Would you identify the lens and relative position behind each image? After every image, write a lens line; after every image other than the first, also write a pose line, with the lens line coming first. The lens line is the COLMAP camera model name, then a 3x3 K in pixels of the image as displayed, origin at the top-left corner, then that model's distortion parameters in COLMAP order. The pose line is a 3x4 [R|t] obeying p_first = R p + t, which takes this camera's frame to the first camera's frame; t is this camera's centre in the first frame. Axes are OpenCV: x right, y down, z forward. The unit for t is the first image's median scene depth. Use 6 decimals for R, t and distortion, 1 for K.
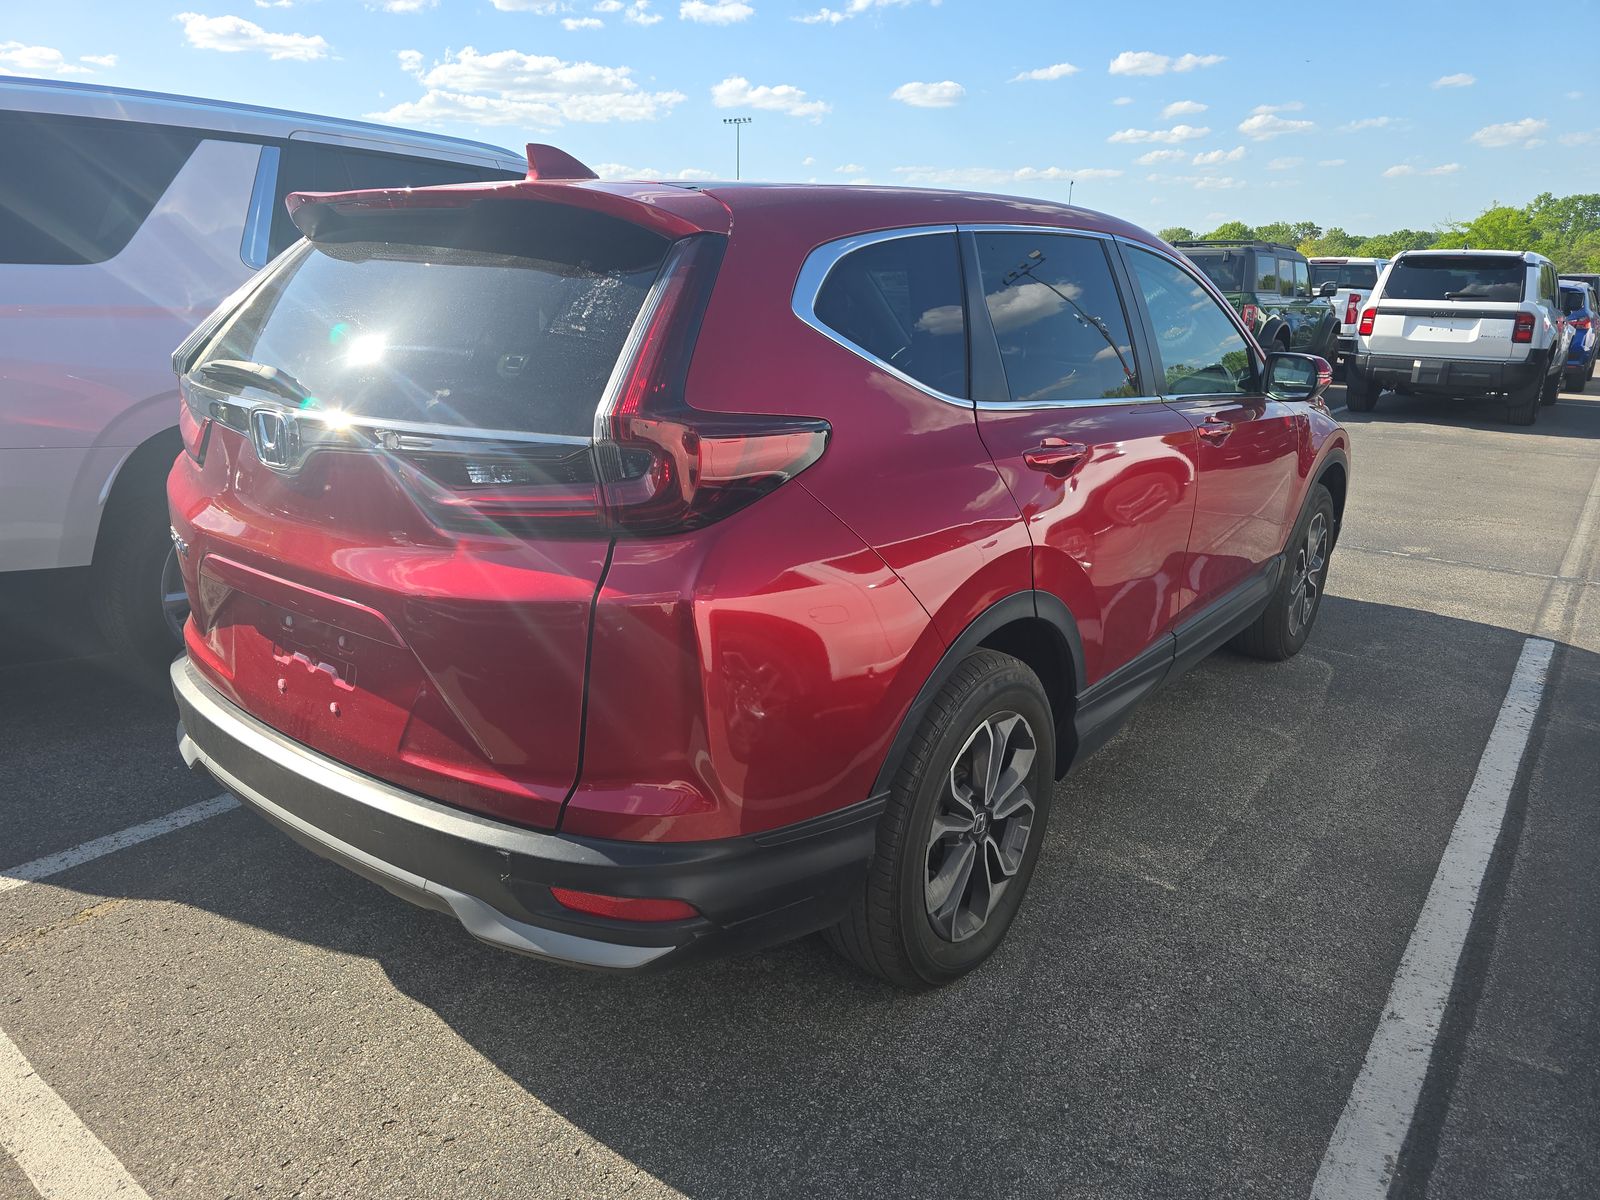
lens RADIAL K [[1075.6, 0, 797.3], [0, 1075.6, 598.3], [0, 0, 1]] dist [0.028767, -0.010541]
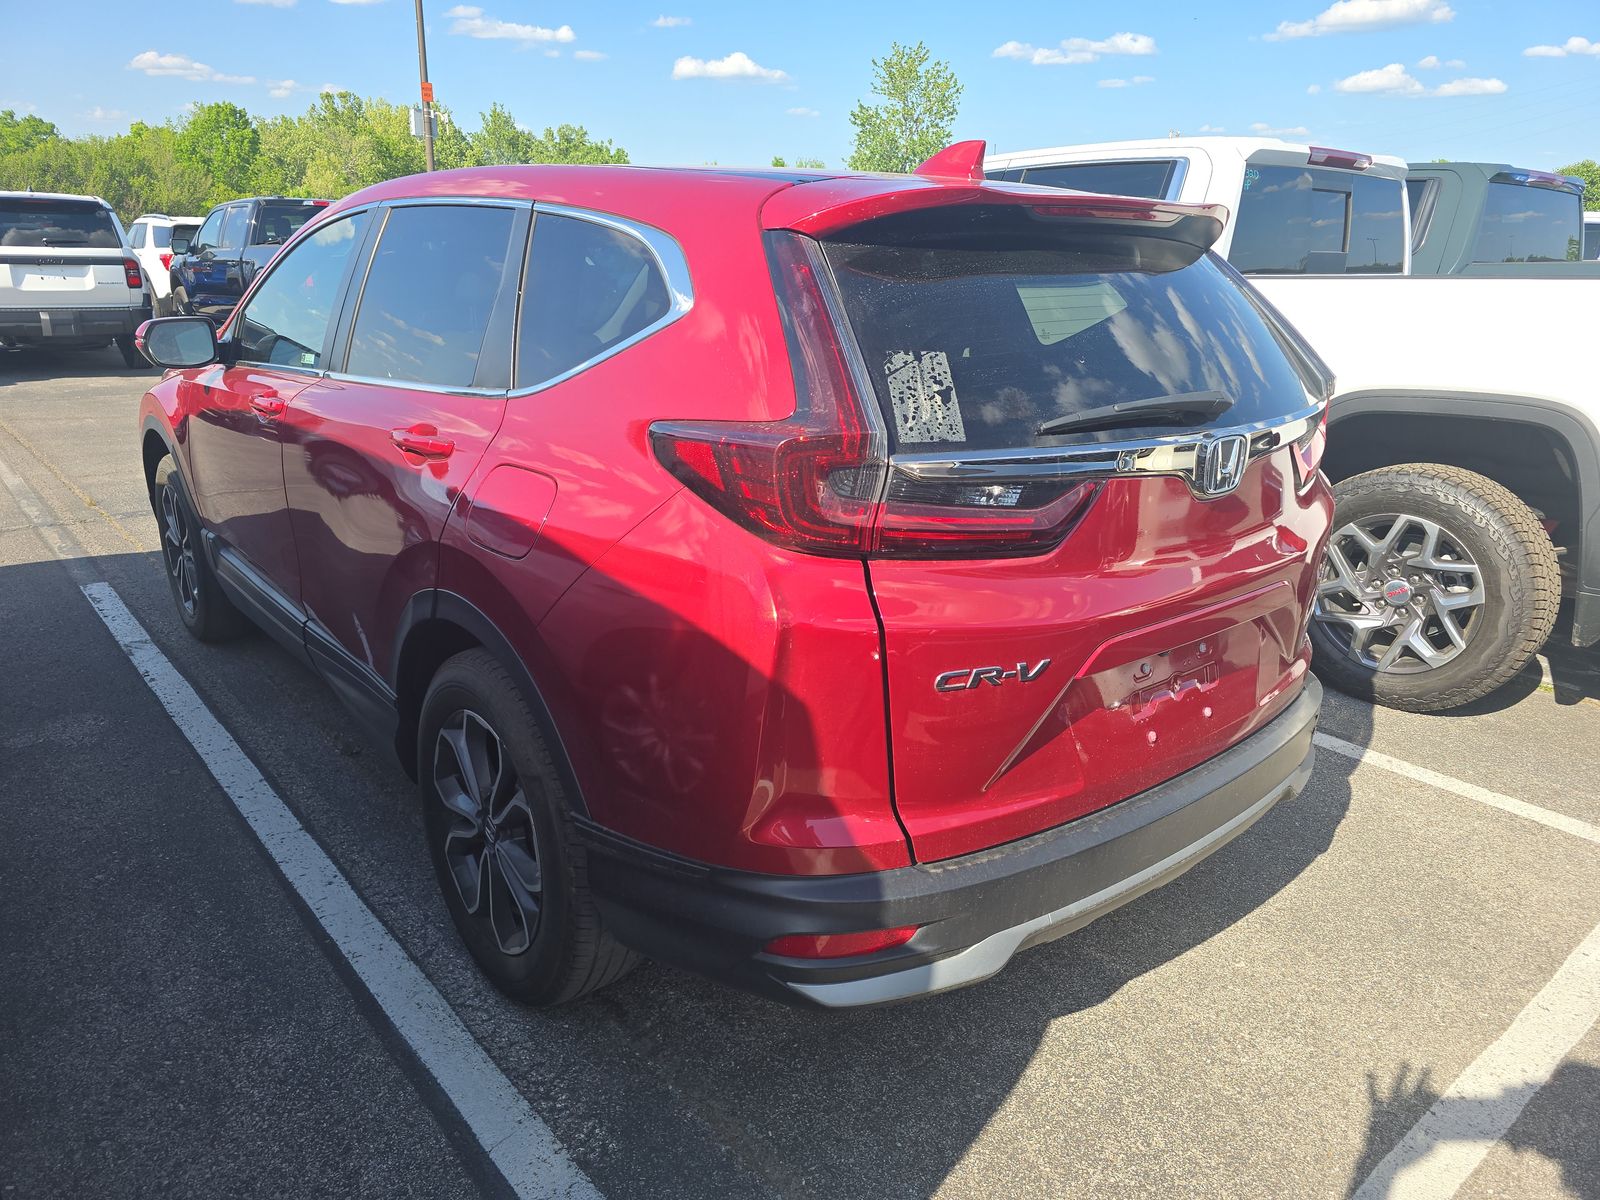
lens RADIAL K [[1075.6, 0, 799.5], [0, 1075.6, 596.9], [0, 0, 1]] dist [0.028767, -0.010541]
pose [[0.233842, -0.317794, 0.918871, -0.219017], [0.266791, 0.929771, 0.253669, -0.056479], [-0.934955, 0.185828, 0.302204, 0.157387]]
